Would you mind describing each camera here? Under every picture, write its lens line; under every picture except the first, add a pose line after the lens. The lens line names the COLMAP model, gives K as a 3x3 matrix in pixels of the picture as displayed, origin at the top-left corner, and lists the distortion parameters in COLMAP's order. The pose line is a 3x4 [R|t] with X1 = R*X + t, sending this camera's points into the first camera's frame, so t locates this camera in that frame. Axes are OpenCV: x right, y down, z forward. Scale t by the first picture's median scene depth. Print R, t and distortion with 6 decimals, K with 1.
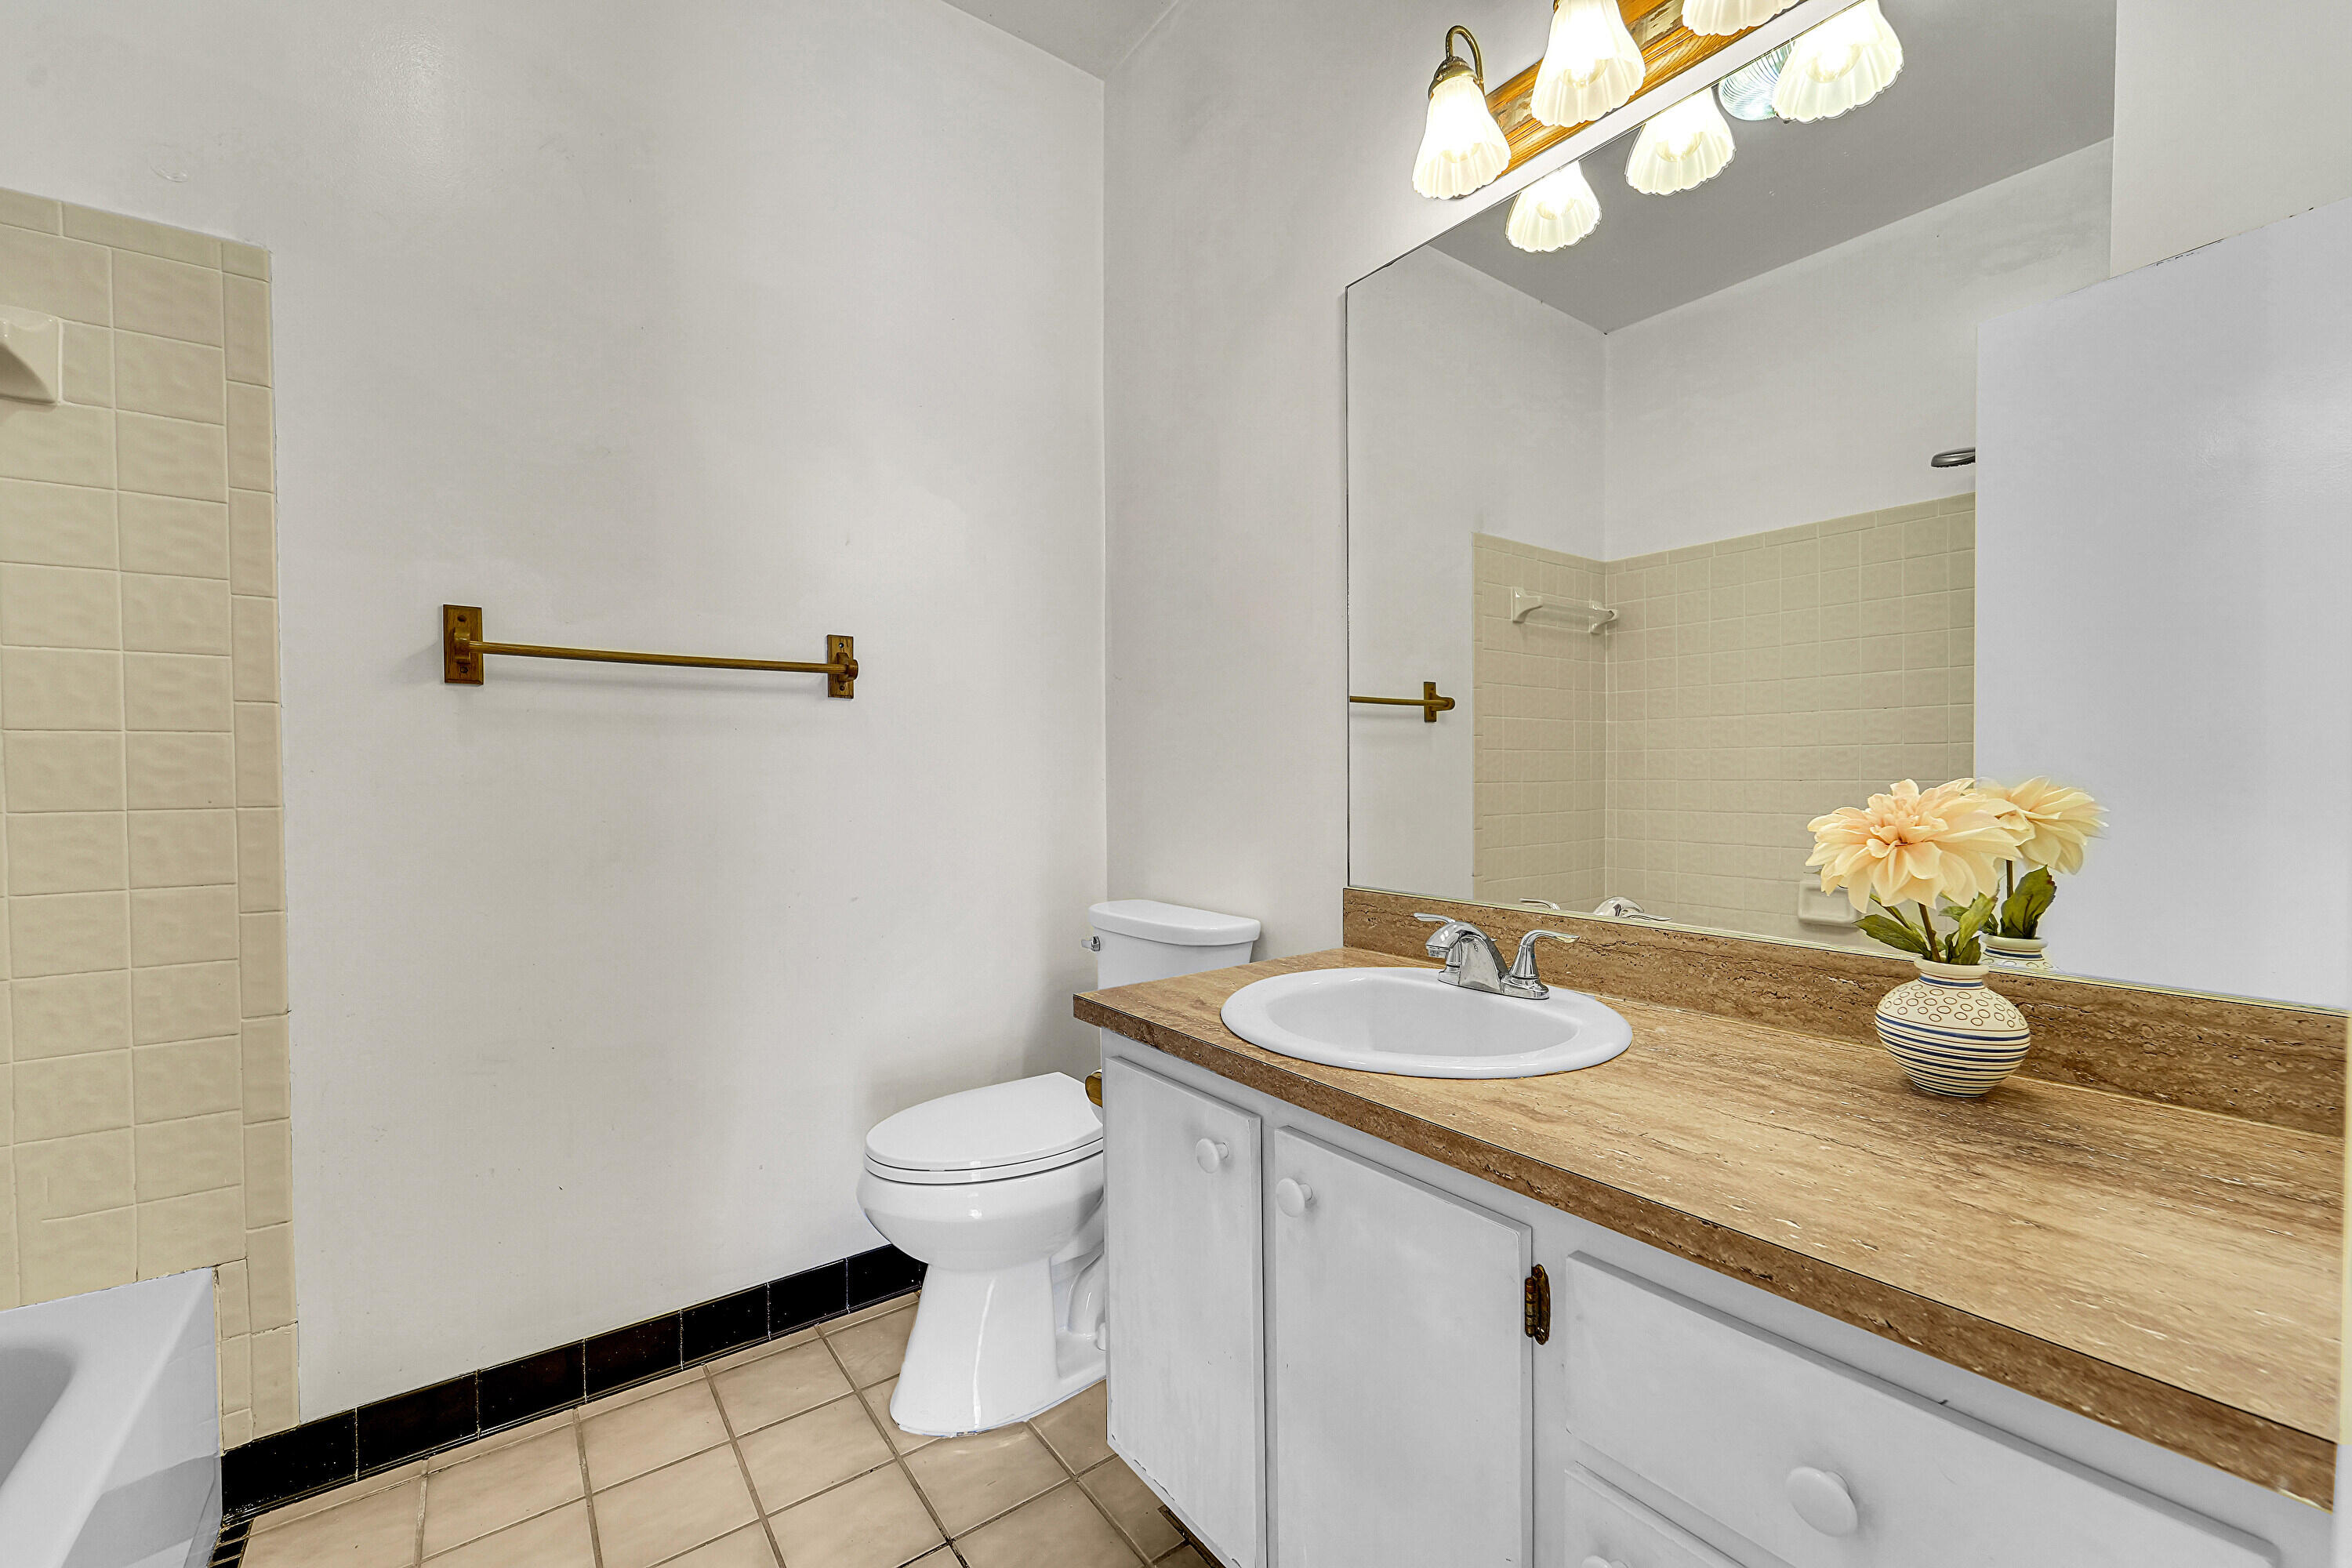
lens RADIAL K [[955.2, 0, 1184.8], [0, 955.2, 788.6], [0, 0, 1]] dist [0.004275, 0.000555]
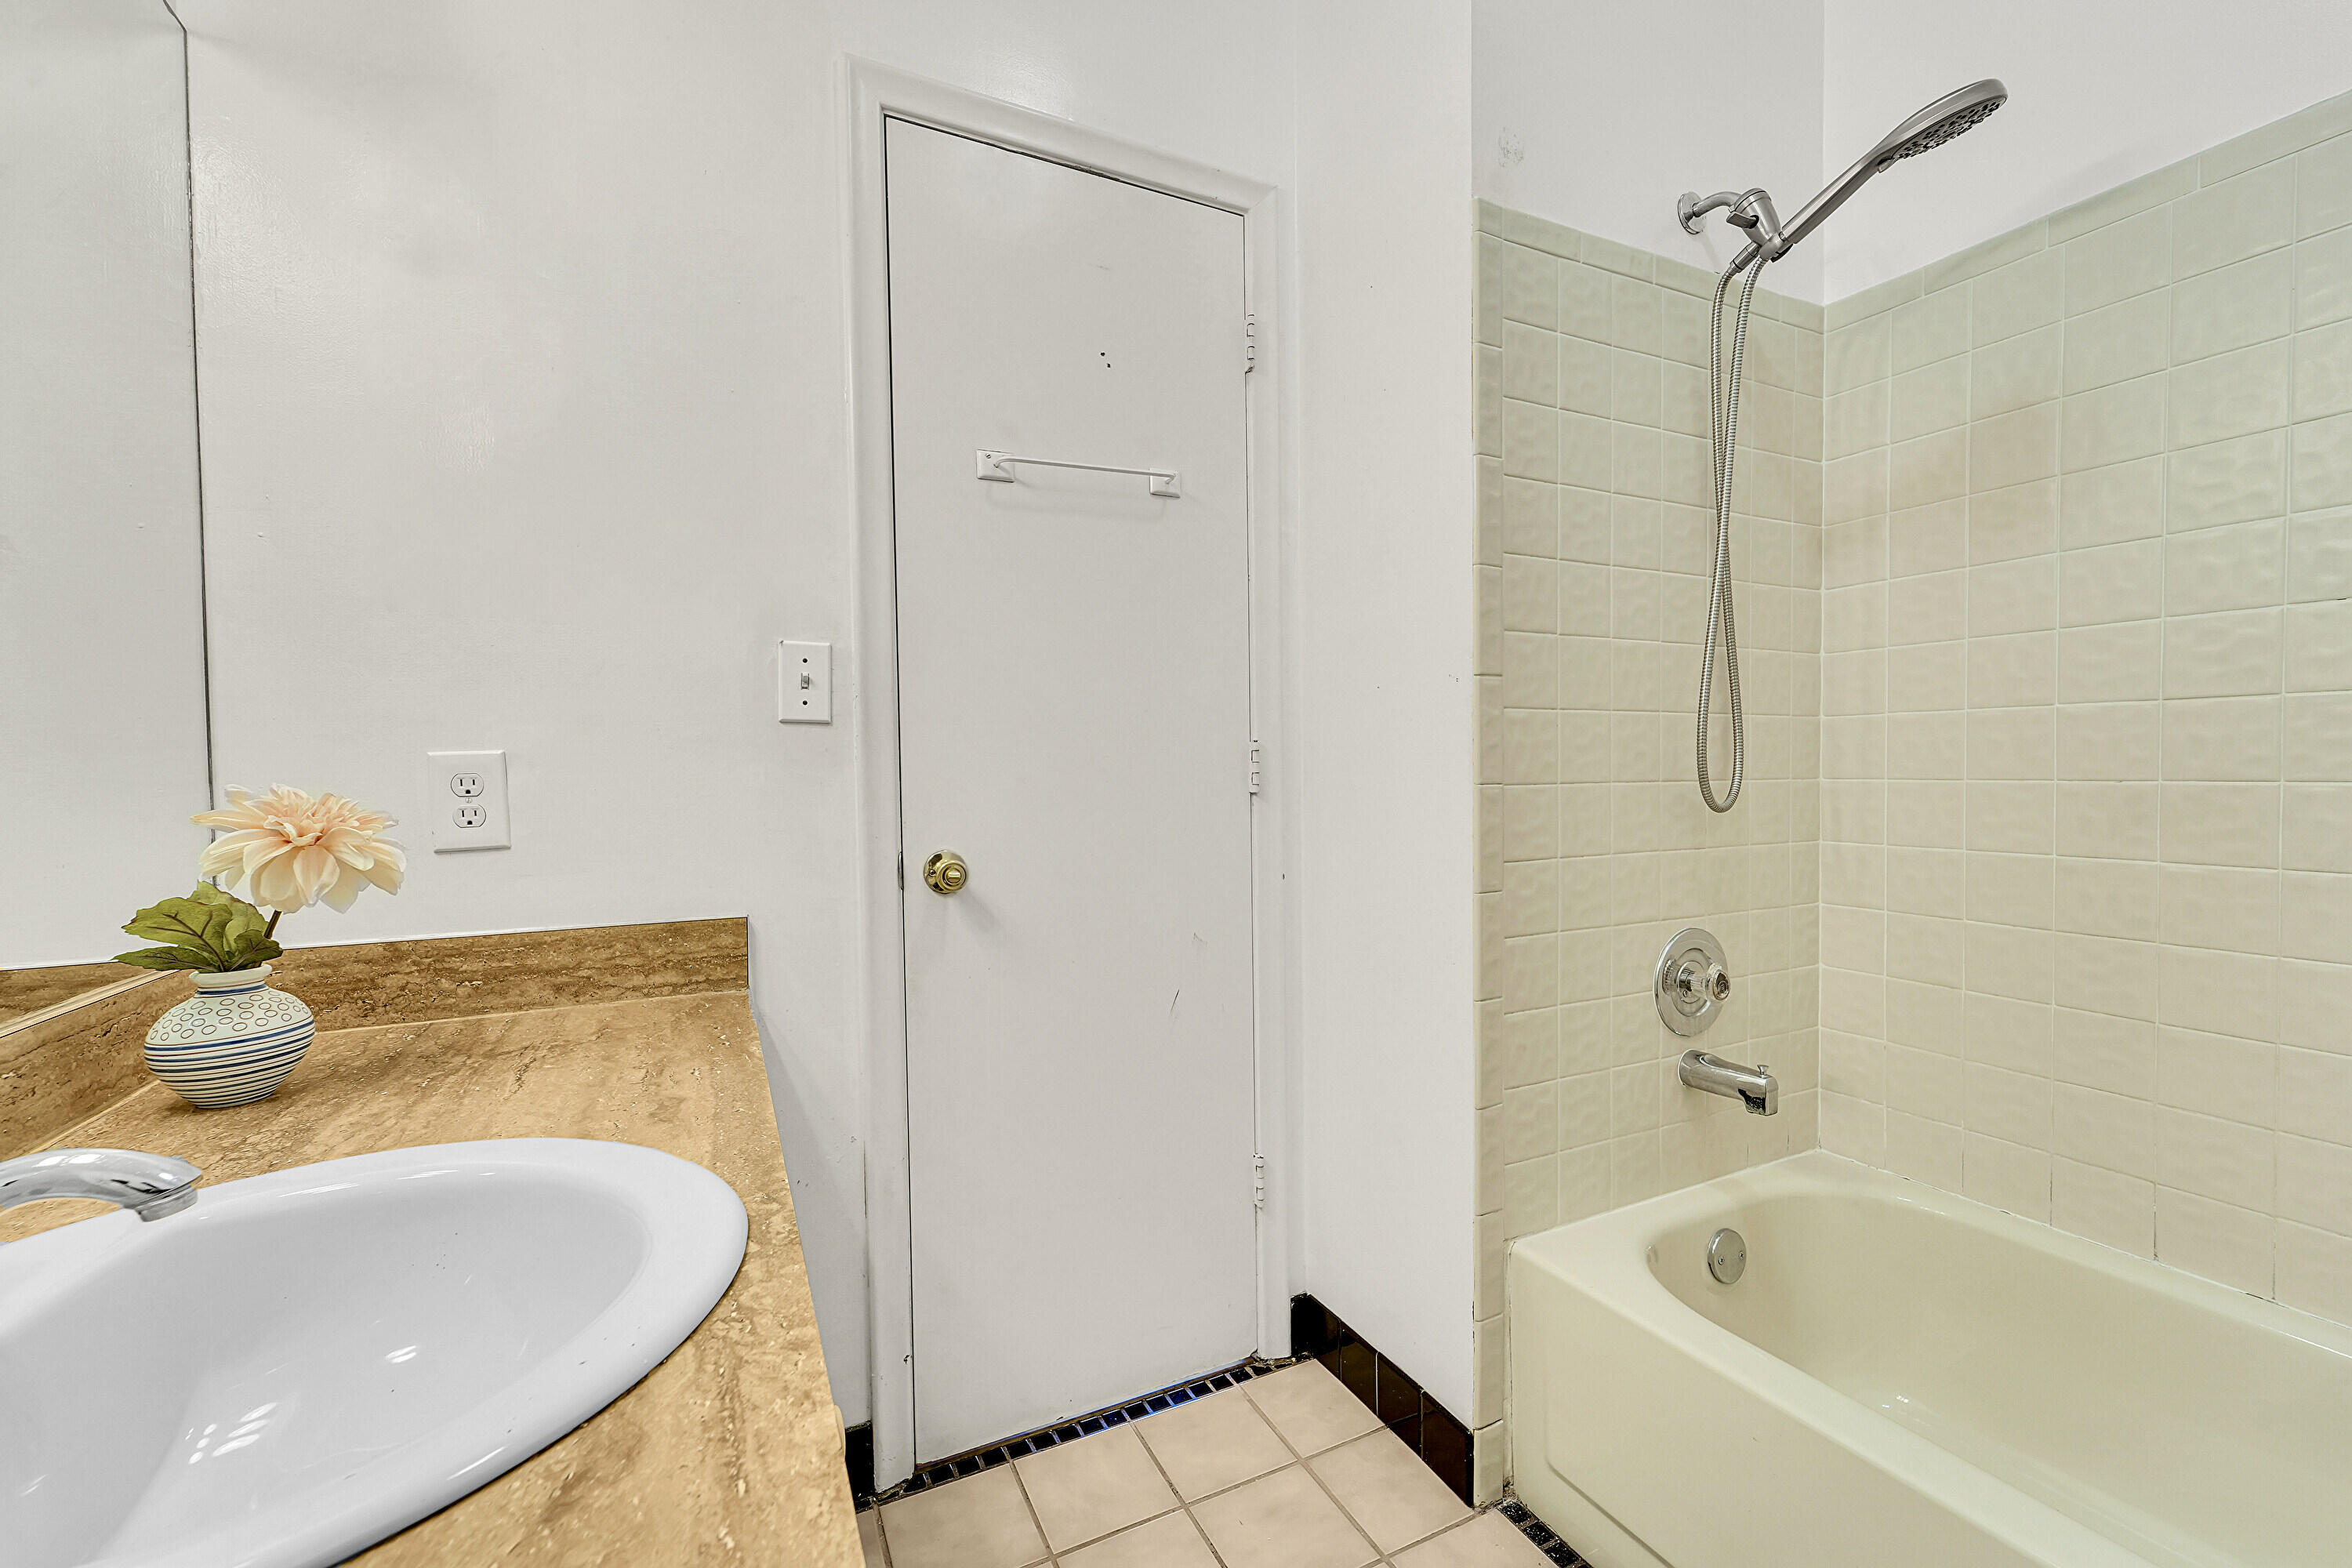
lens RADIAL K [[955.2, 0, 1184.9], [0, 955.2, 784.6], [0, 0, 1]] dist [0.004275, 0.000555]
pose [[-0.983564, 0.016446, 0.179810, -0.337378], [0.023039, 0.999134, 0.034637, -0.019844], [-0.179085, 0.038211, -0.983091, 1.768906]]
